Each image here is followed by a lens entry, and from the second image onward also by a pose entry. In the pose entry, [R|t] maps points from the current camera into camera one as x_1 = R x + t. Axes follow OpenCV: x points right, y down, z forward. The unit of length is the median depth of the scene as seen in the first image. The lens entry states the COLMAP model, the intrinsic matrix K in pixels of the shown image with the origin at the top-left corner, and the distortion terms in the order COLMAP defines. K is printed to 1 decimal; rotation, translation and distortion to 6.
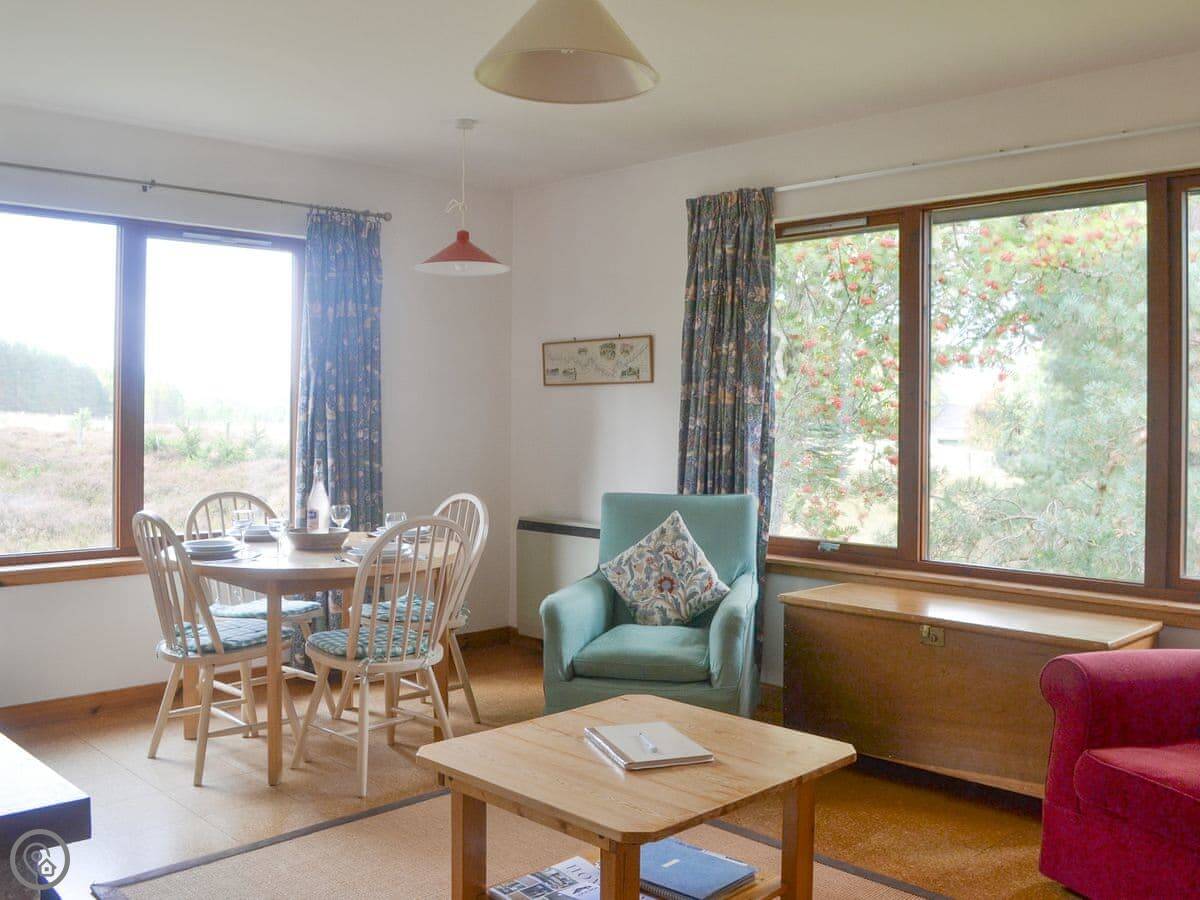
lens RADIAL K [[1106.7, 0, 598.2], [0, 1106.7, 417.8], [0, 0, 1]] dist [-0.056168, 0.011026]
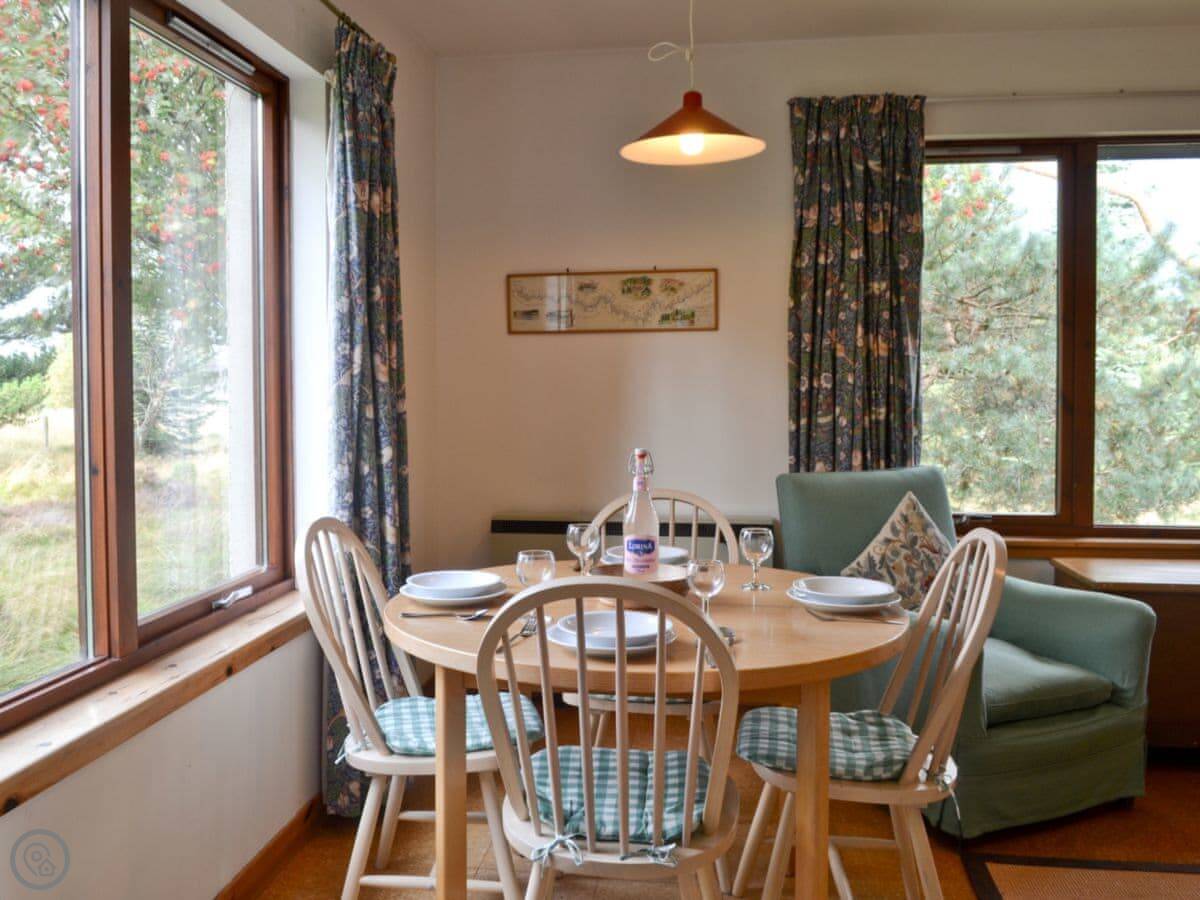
lens RADIAL K [[1106.7, 0, 598.2], [0, 1106.7, 417.8], [0, 0, 1]] dist [-0.056168, 0.011026]
pose [[0.810641, -0.032165, 0.584660, -0.503710], [0.011563, 0.999175, 0.038937, -0.001334], [-0.585430, -0.024803, 0.810344, 0.441377]]
